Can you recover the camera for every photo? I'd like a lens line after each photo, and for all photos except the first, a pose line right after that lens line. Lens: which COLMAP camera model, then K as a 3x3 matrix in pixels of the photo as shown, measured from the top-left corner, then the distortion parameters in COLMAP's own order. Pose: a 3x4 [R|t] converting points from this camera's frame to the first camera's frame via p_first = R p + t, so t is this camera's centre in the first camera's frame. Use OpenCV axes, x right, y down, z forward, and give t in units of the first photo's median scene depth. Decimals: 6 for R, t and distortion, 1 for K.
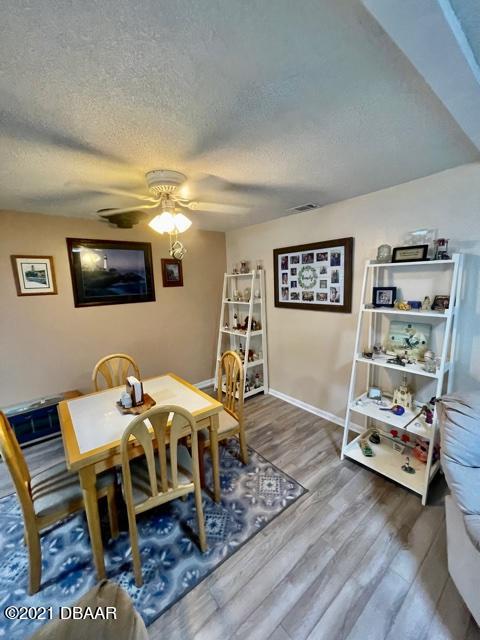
lens RADIAL K [[259.4, 0, 242.2], [0, 259.4, 319.0], [0, 0, 1]] dist [-0.005078, 0.000621]
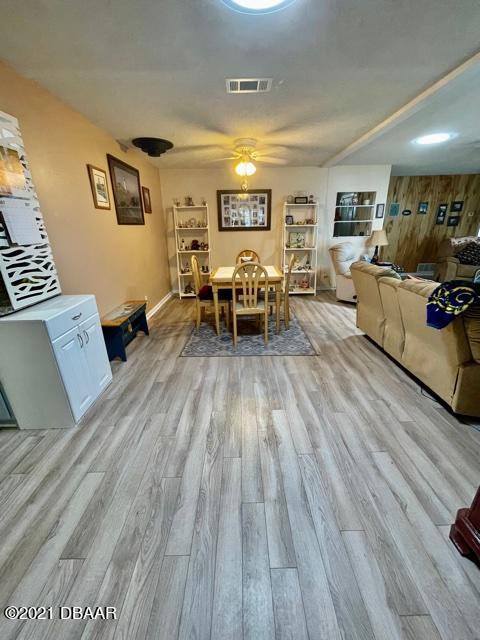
lens RADIAL K [[259.4, 0, 244.5], [0, 259.4, 318.9], [0, 0, 1]] dist [-0.005078, 0.000621]
pose [[0.626554, -0.240457, 0.741357, -1.323414], [0.112084, 0.969129, 0.219607, 0.174579], [-0.771276, -0.054501, 0.634163, -0.138447]]
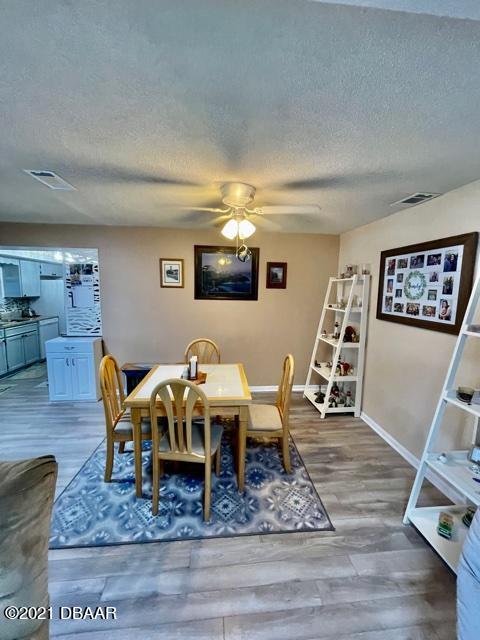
lens RADIAL K [[259.4, 0, 242.1], [0, 259.4, 319.1], [0, 0, 1]] dist [-0.005078, 0.000621]
pose [[0.830436, 0.122250, -0.543536, 0.285835], [-0.132828, 0.990939, 0.019938, -0.004305], [0.541048, 0.055640, 0.839149, 0.057279]]
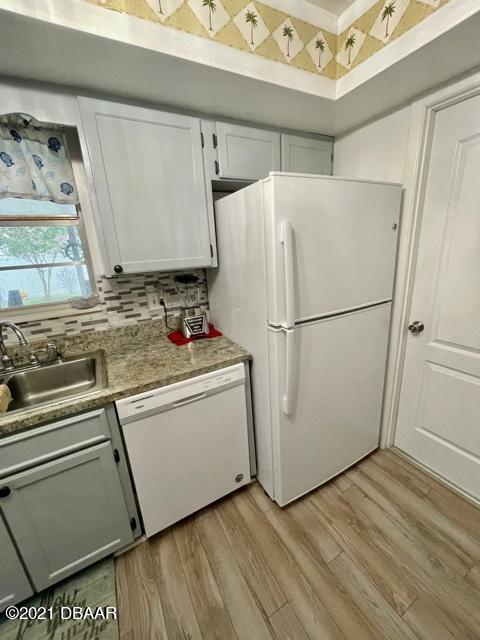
lens RADIAL K [[259.4, 0, 241.9], [0, 259.4, 317.8], [0, 0, 1]] dist [-0.005078, 0.000621]
pose [[-0.176703, 0.320352, -0.930672, -1.697231], [-0.082466, 0.937408, 0.338328, -0.020043], [0.980804, 0.136532, -0.139224, 1.072521]]
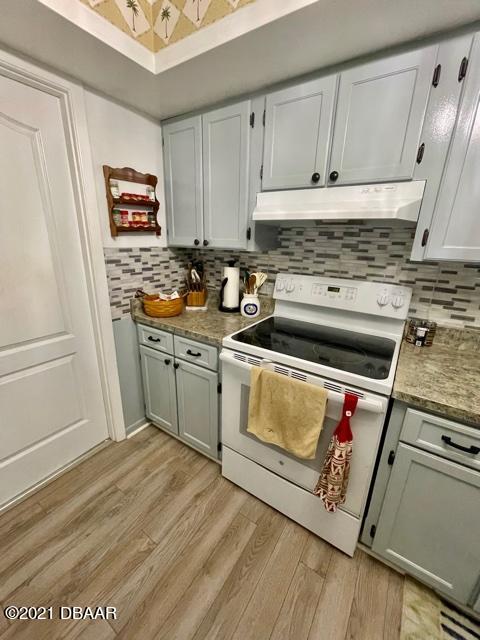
lens RADIAL K [[259.4, 0, 243.1], [0, 259.4, 317.6], [0, 0, 1]] dist [-0.005078, 0.000621]
pose [[0.954290, -0.021723, 0.298091, -1.930230], [-0.022847, 0.989135, 0.145222, 0.034918], [-0.298007, -0.145395, 0.943426, 0.895418]]
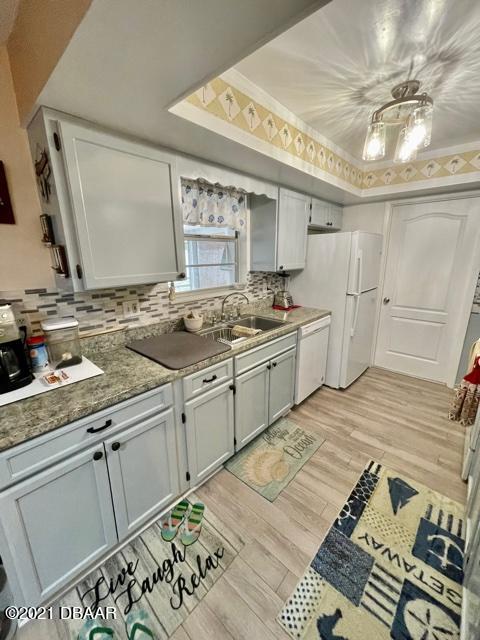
lens RADIAL K [[259.4, 0, 240.8], [0, 259.4, 319.7], [0, 0, 1]] dist [-0.005078, 0.000621]
pose [[0.148486, 0.280141, -0.948405, -1.219110], [-0.143399, 0.955000, 0.259638, 0.031788], [0.978462, 0.097448, 0.181976, 0.498490]]
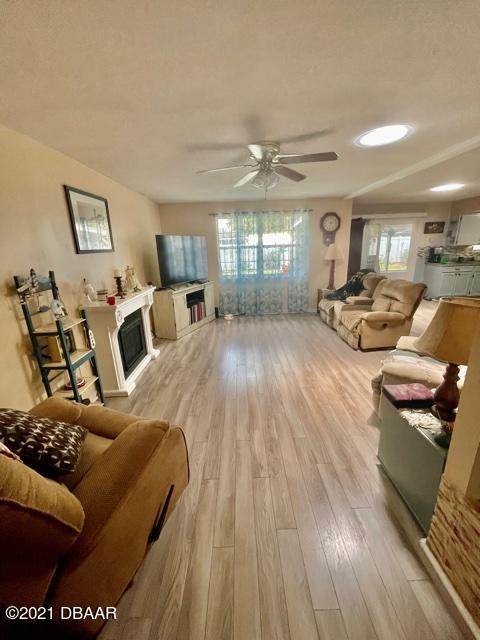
lens RADIAL K [[259.4, 0, 240.4], [0, 259.4, 320.3], [0, 0, 1]] dist [-0.005078, 0.000621]
pose [[-0.627315, 0.278292, -0.727344, 1.478671], [-0.052379, 0.916778, 0.395947, -0.063150], [0.777002, 0.286481, -0.560533, 0.287039]]
